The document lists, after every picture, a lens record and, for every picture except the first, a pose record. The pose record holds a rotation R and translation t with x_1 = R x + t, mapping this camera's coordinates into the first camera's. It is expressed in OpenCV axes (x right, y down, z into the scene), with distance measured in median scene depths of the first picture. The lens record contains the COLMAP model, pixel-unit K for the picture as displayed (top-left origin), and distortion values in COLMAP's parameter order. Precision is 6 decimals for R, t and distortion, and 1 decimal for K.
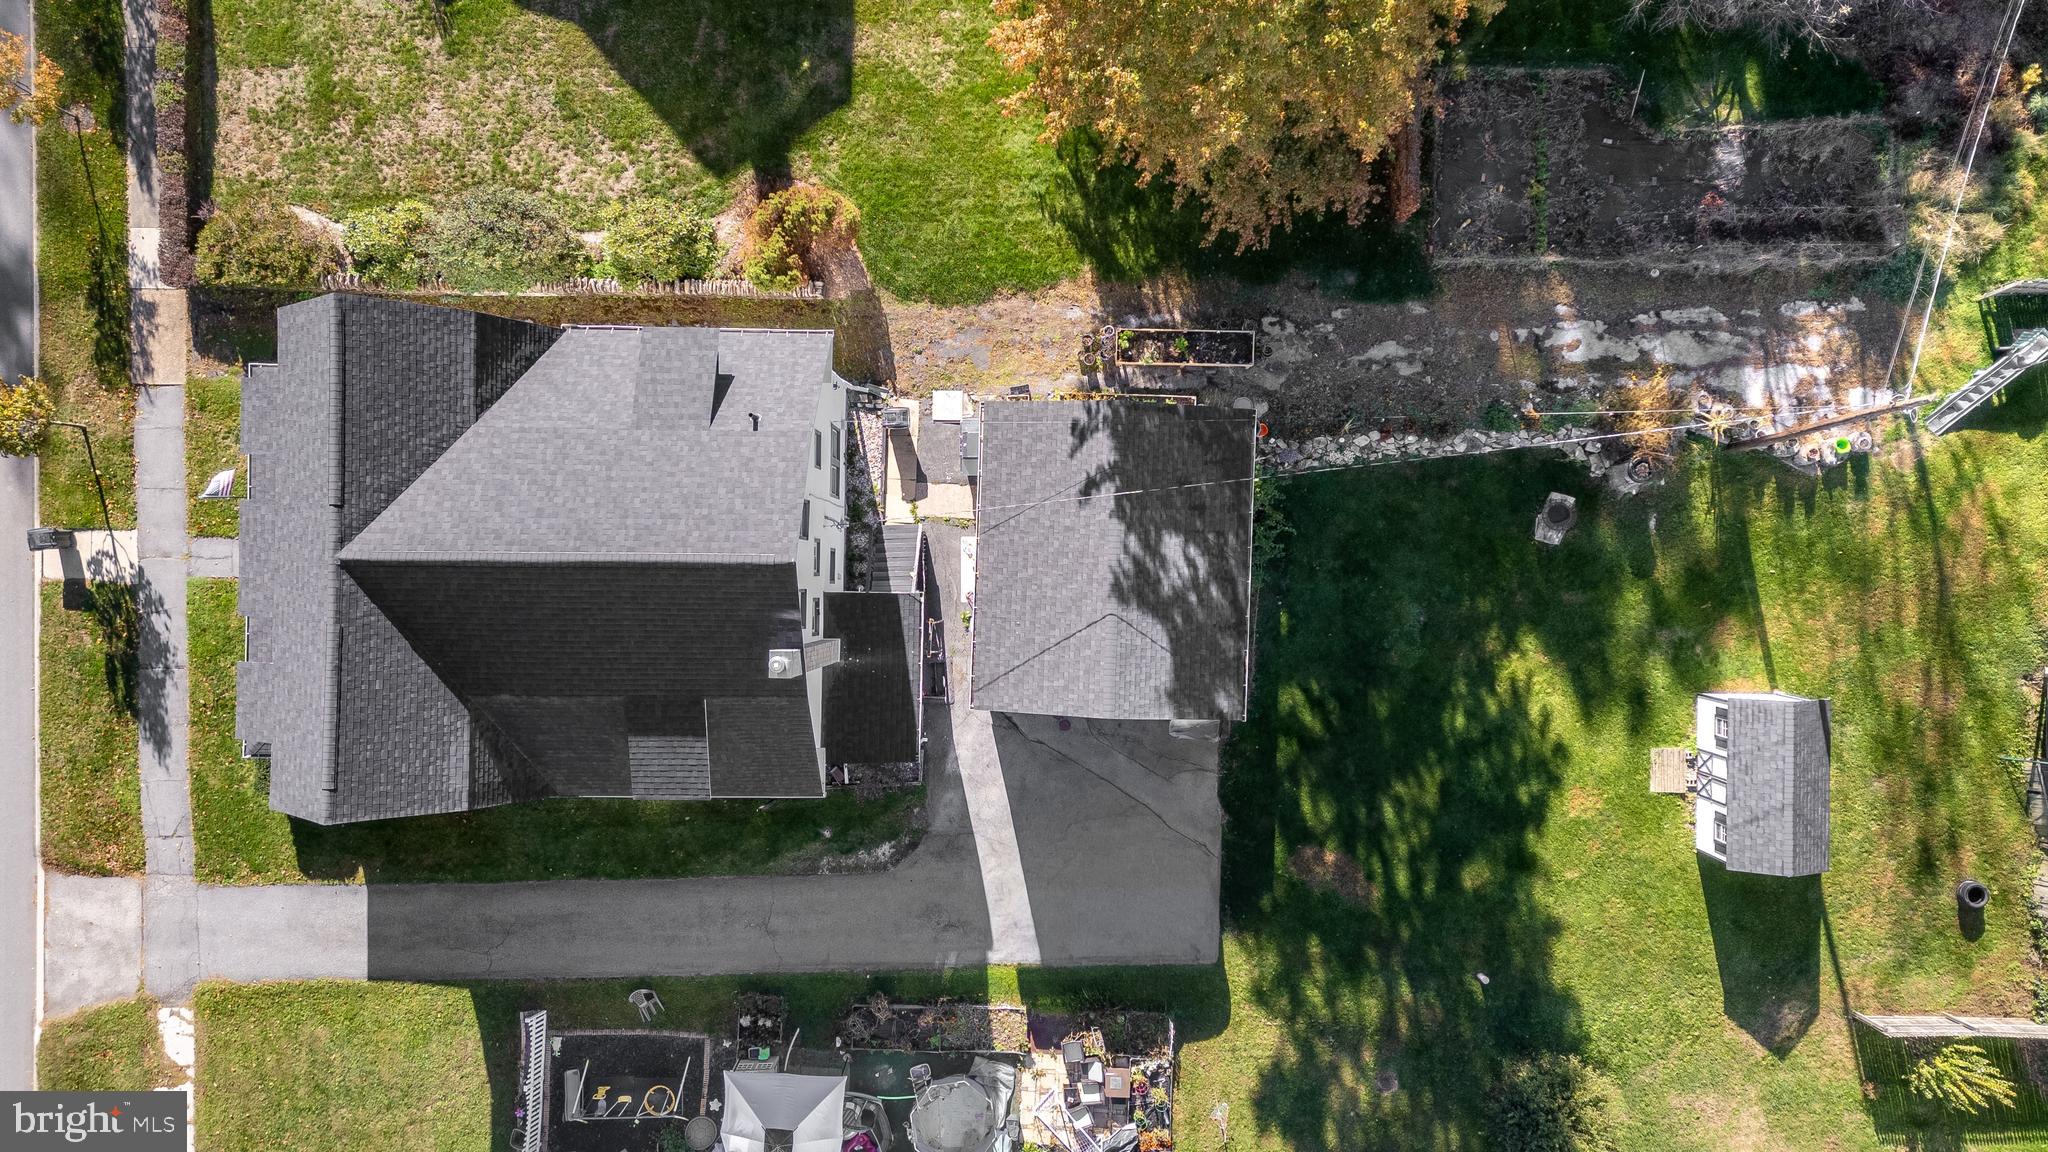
lens RADIAL K [[1427.3, 0, 1024.0], [0, 1427.3, 576.0], [0, 0, 1]] dist [0.042450, -0.005772]
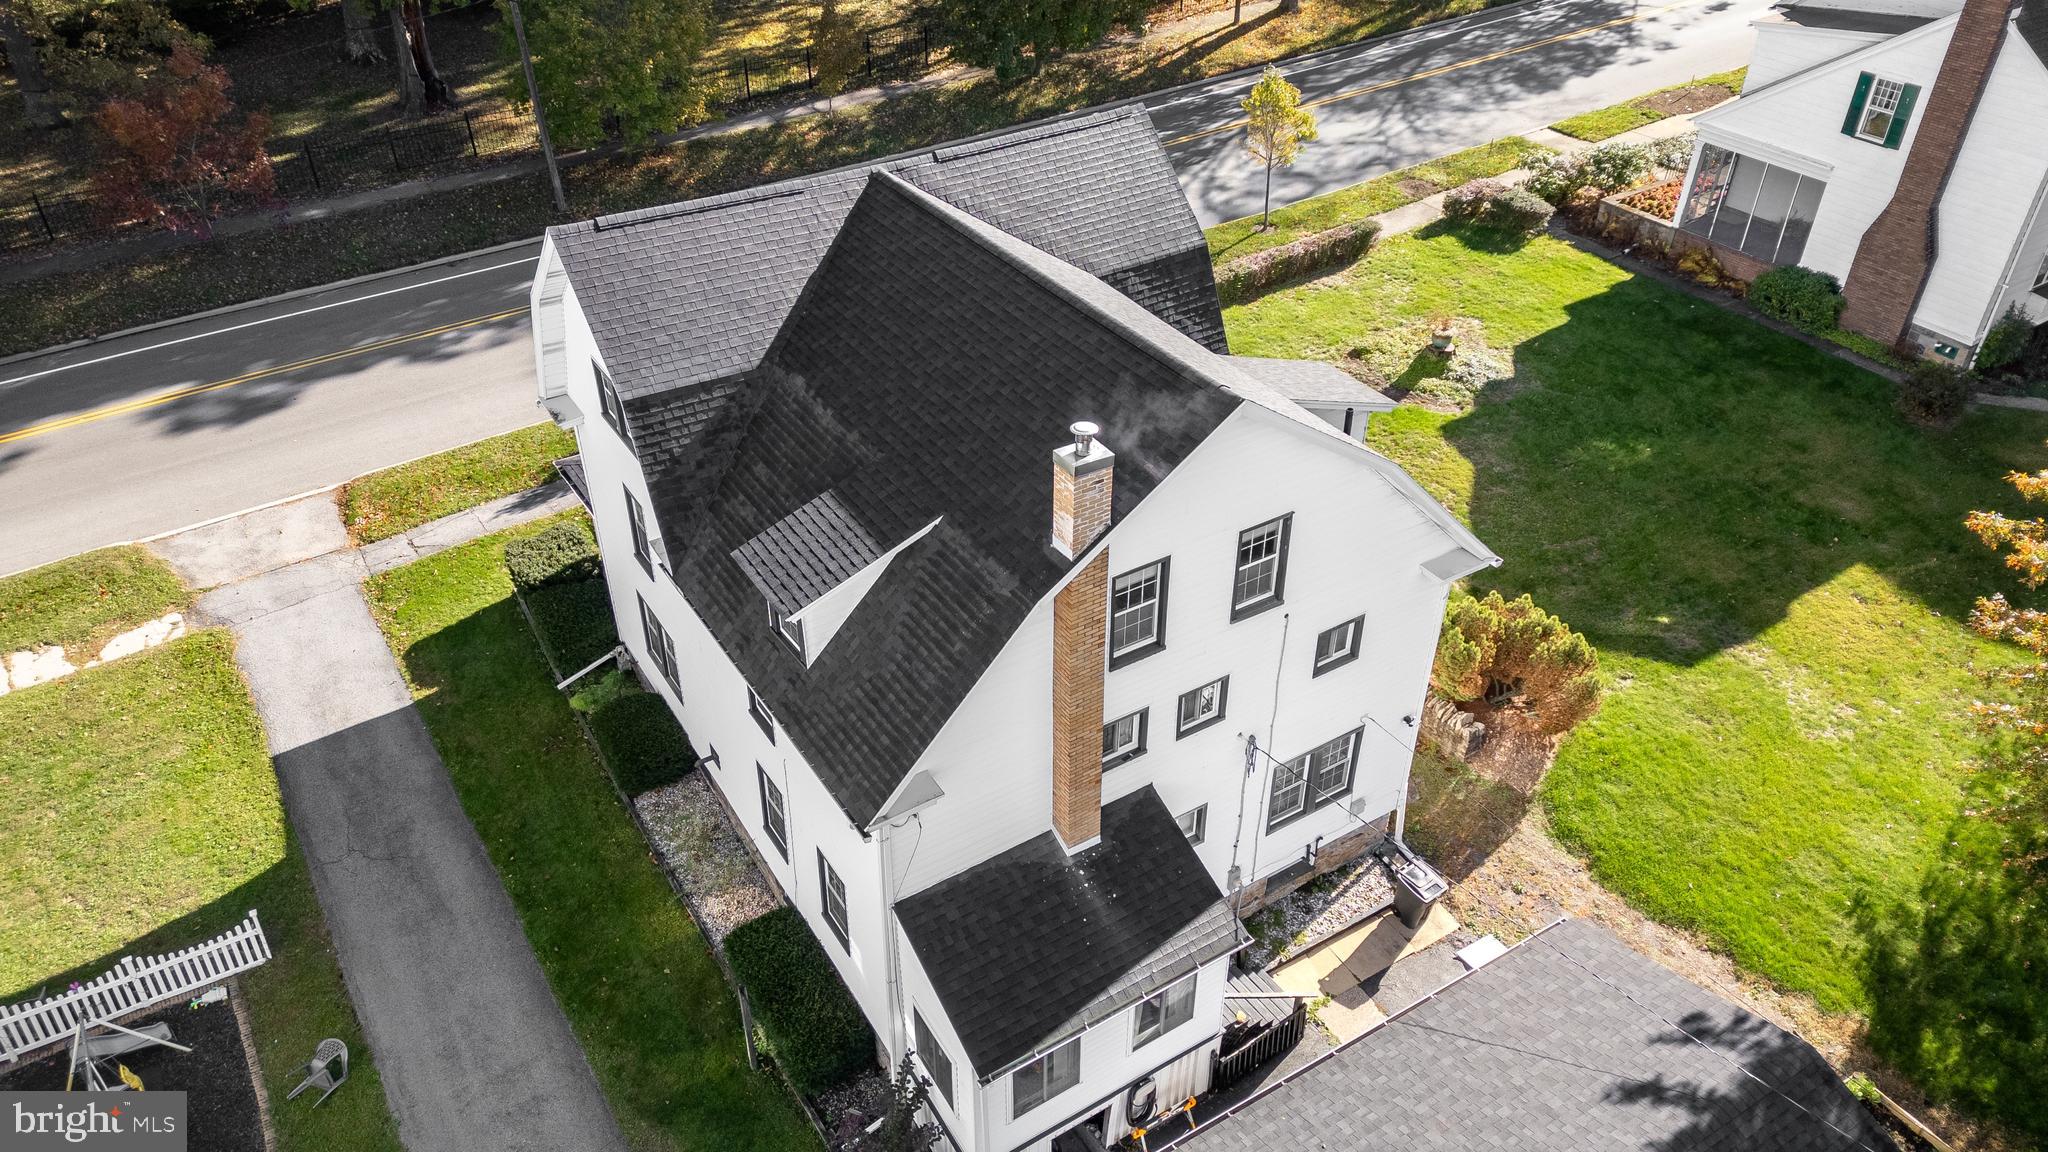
lens RADIAL K [[1427.3, 0, 1024.0], [0, 1427.3, 576.0], [0, 0, 1]] dist [0.042450, -0.005772]
pose [[0.544556, 0.520797, -0.657441, 0.150258], [-0.838697, 0.331805, -0.431848, 0.248591], [-0.006763, 0.786560, 0.617477, 0.506535]]
